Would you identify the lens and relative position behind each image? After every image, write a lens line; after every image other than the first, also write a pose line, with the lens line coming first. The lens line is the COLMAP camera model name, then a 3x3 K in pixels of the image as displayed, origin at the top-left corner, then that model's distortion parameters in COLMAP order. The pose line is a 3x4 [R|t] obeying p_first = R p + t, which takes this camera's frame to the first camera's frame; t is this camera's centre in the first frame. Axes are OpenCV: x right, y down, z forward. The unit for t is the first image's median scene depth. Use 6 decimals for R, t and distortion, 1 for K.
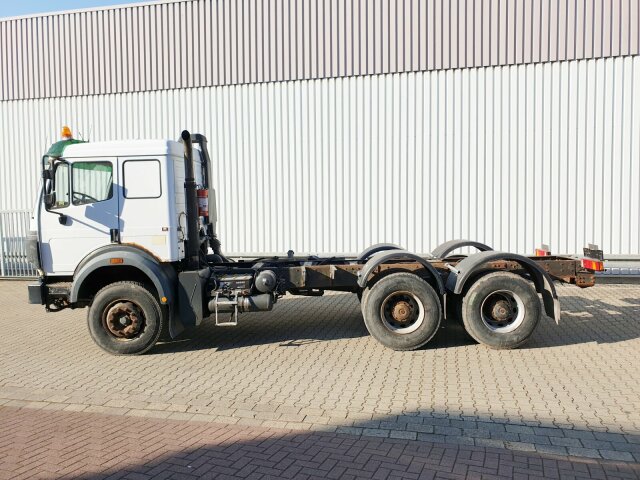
lens RADIAL K [[480.2, 0, 319.7], [0, 480.2, 239.0], [0, 0, 1]] dist [0.035066, -0.008553]
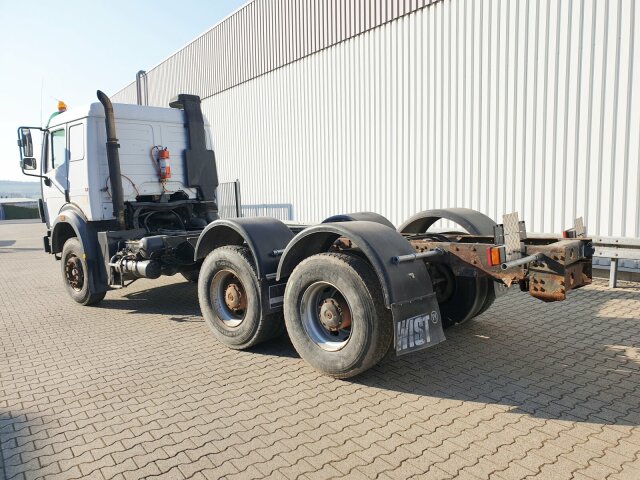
lens RADIAL K [[480.2, 0, 321.9], [0, 480.2, 240.8], [0, 0, 1]] dist [0.035066, -0.008553]
pose [[0.774855, 0.055881, -0.629664, 0.733222], [-0.025675, 0.998045, 0.056978, 0.017852], [0.631617, -0.027984, 0.774776, 0.506147]]
